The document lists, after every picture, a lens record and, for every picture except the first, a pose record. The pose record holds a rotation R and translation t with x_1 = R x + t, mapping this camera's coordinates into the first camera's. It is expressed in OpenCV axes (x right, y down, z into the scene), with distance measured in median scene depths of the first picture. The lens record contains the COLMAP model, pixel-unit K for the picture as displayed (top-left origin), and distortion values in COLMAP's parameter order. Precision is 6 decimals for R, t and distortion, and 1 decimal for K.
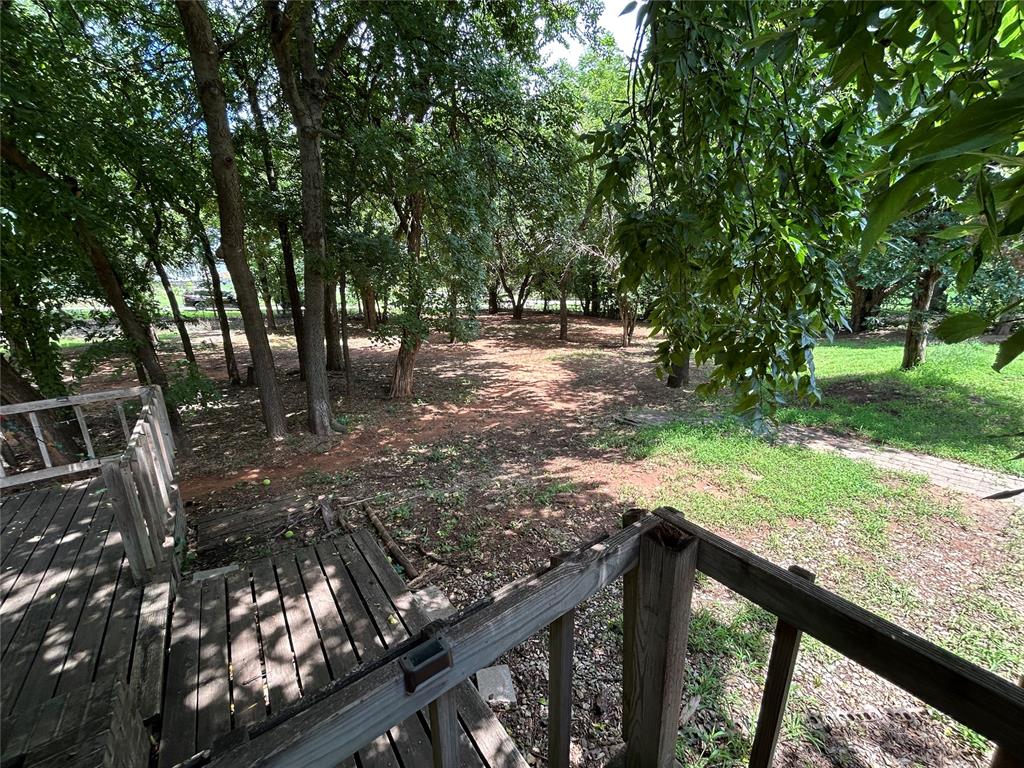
lens RADIAL K [[414.4, 0, 514.2], [0, 414.4, 384.3], [0, 0, 1]] dist [0.000880, 0.000468]
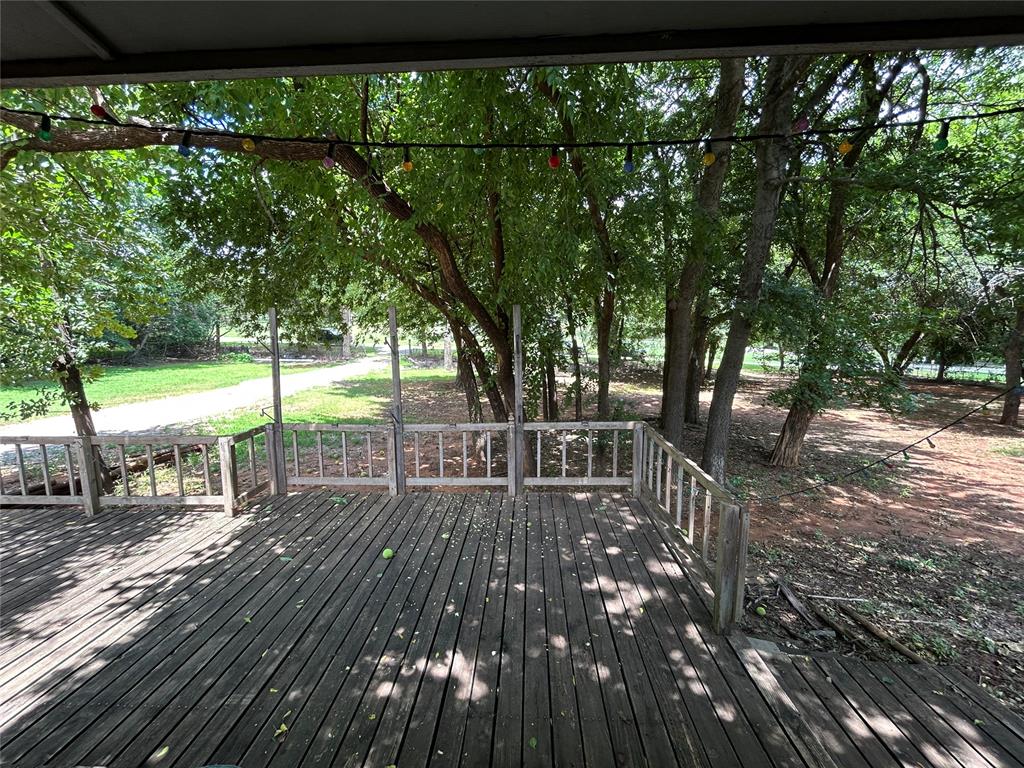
lens RADIAL K [[414.4, 0, 514.1], [0, 414.4, 384.3], [0, 0, 1]] dist [0.000880, 0.000468]
pose [[0.780273, 0.093535, -0.618405, -0.191291], [-0.169845, 0.983286, -0.065578, 0.014212], [0.601936, 0.156202, 0.783118, -0.034427]]
